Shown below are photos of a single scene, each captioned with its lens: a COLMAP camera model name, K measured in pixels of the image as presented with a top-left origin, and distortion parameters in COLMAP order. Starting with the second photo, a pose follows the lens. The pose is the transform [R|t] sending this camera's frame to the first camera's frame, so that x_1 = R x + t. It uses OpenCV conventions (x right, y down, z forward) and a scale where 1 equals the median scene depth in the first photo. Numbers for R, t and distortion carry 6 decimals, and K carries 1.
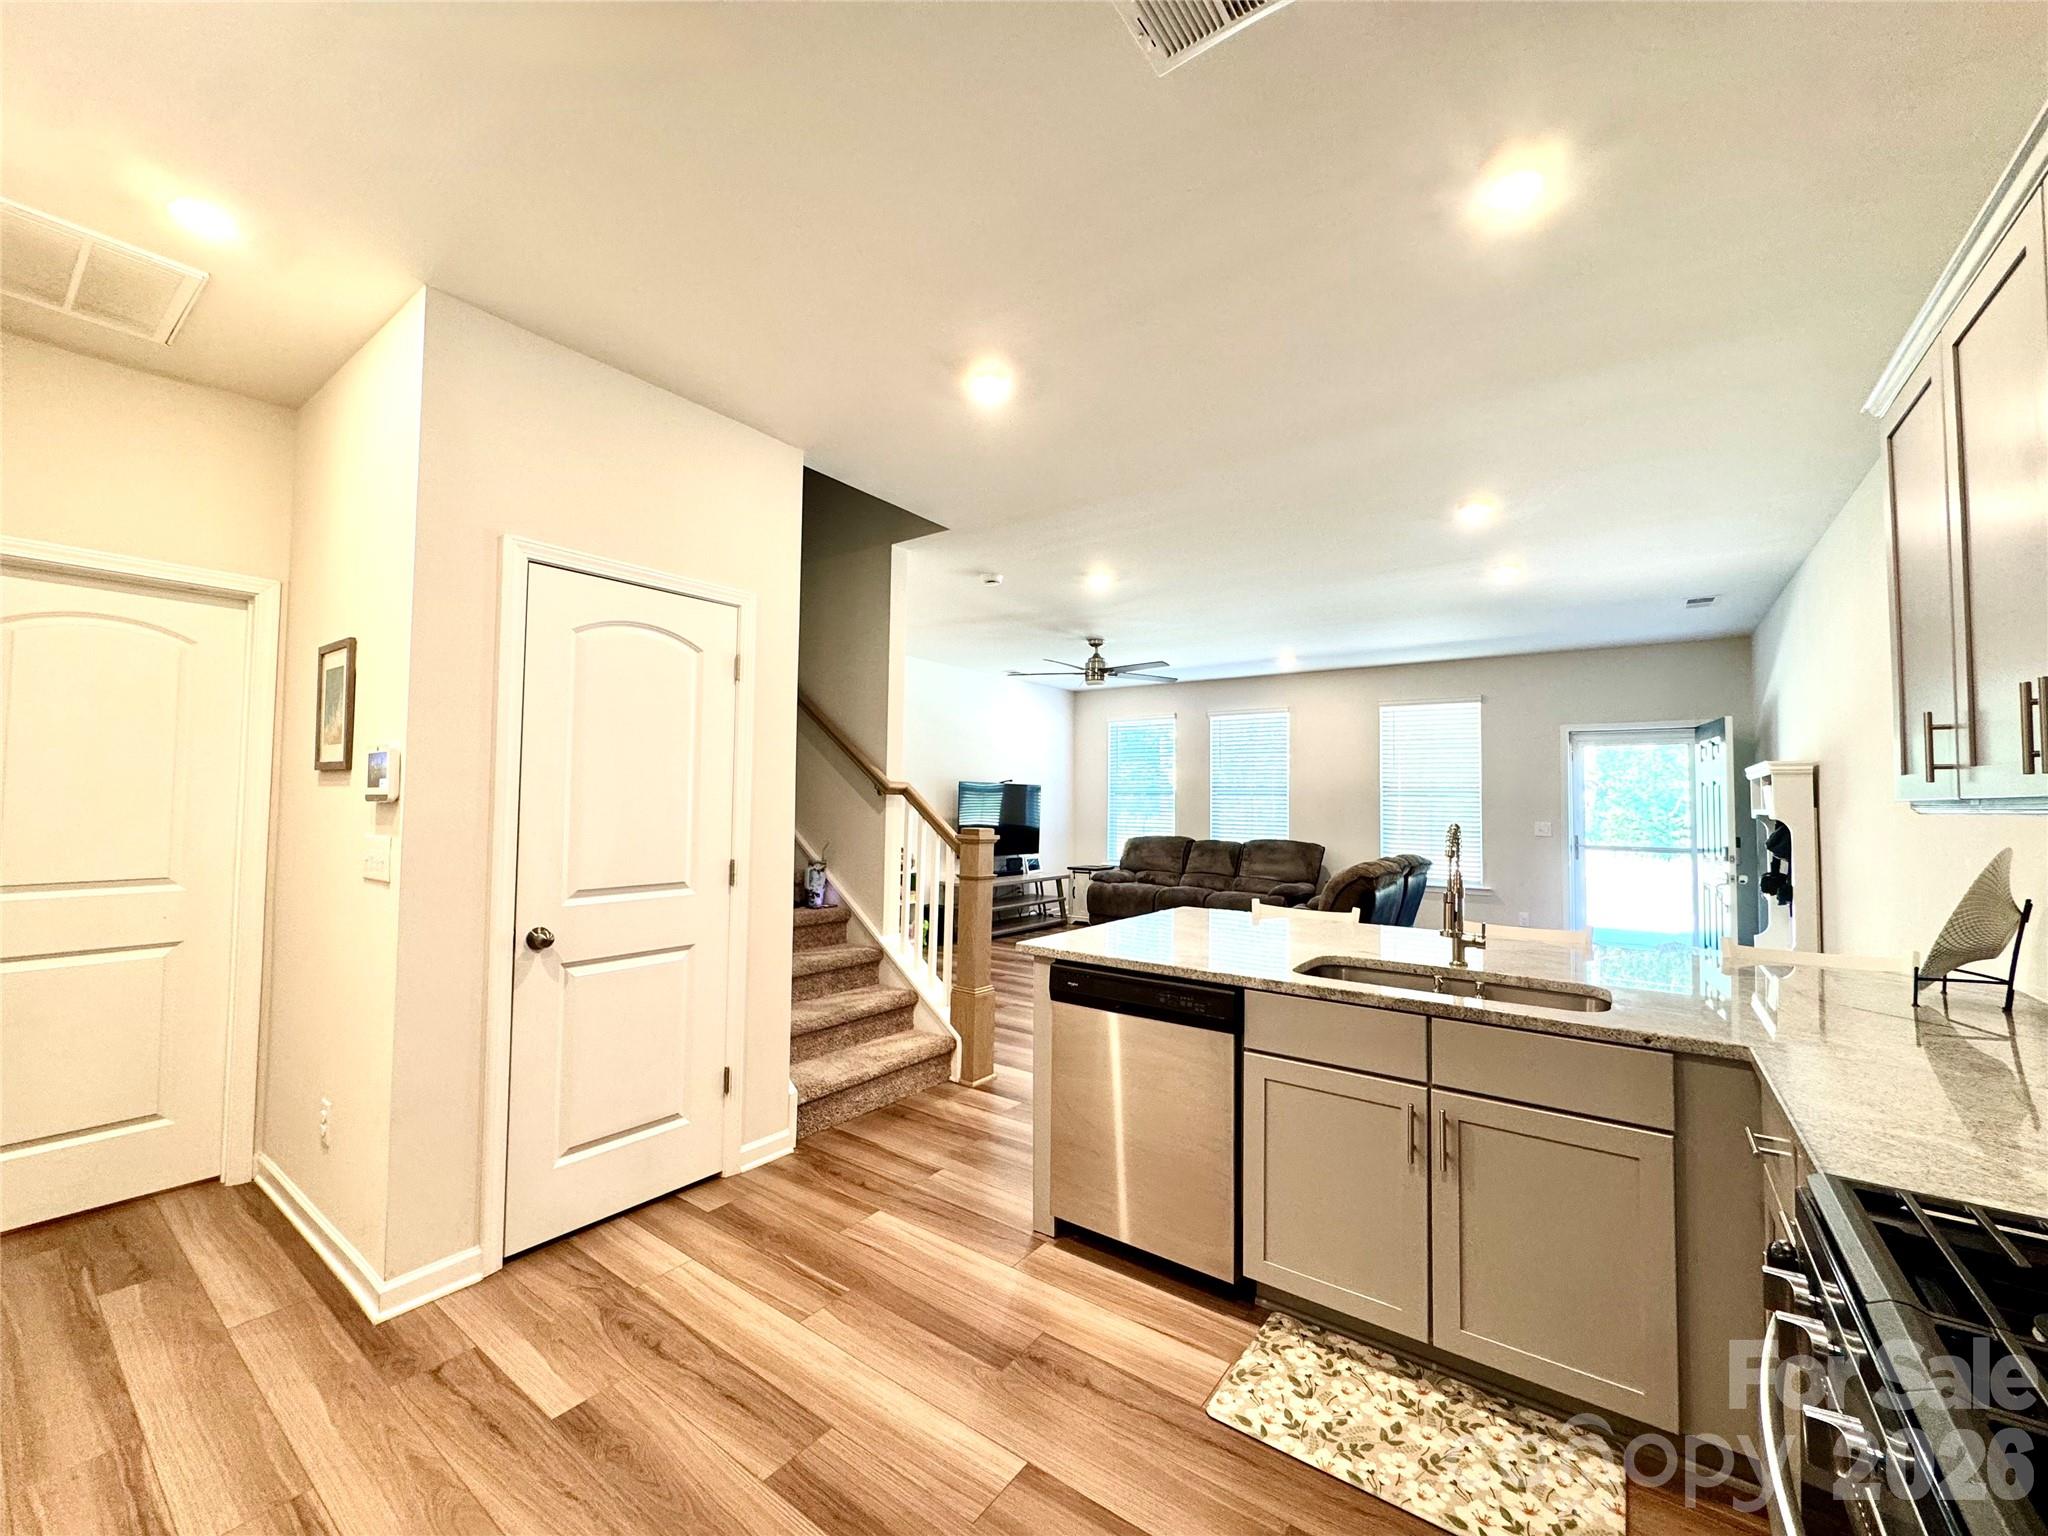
lens RADIAL K [[819.6, 0, 1025.4], [0, 819.6, 768.4], [0, 0, 1]] dist [-0.001319, -0.000400]
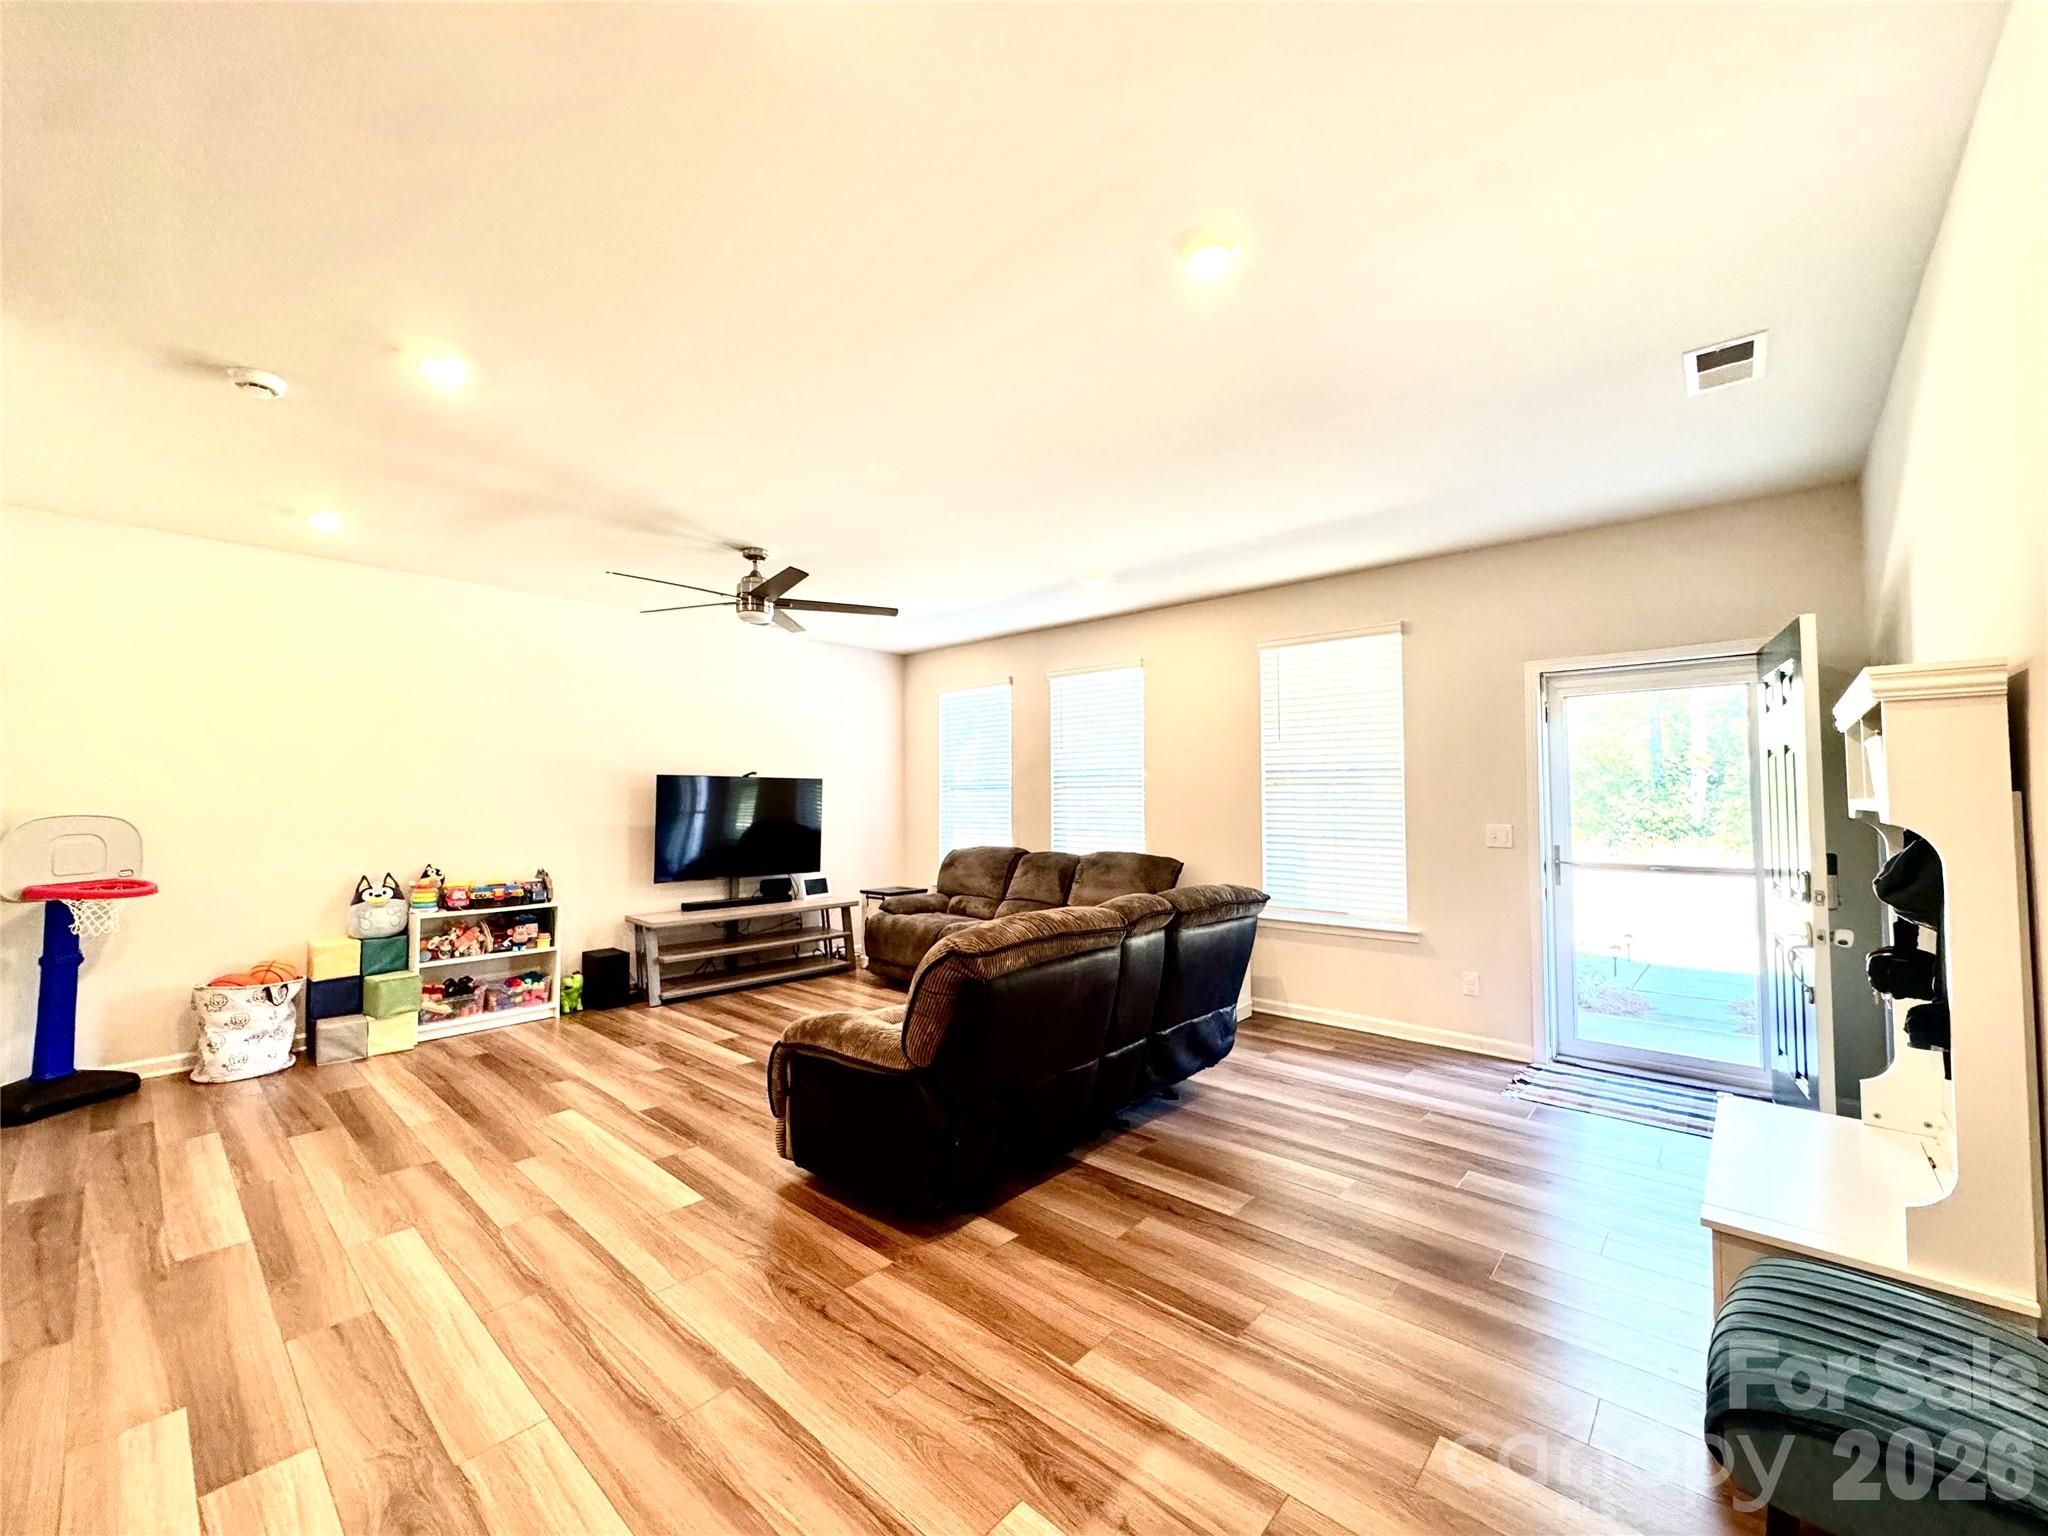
lens RADIAL K [[819.6, 0, 1024.8], [0, 819.6, 765.3], [0, 0, 1]] dist [-0.001319, -0.000400]
pose [[0.995364, -0.017955, -0.094490, 0.292433], [0.017734, 0.999838, -0.003180, 0.015456], [0.094531, 0.001490, 0.995521, 0.310702]]
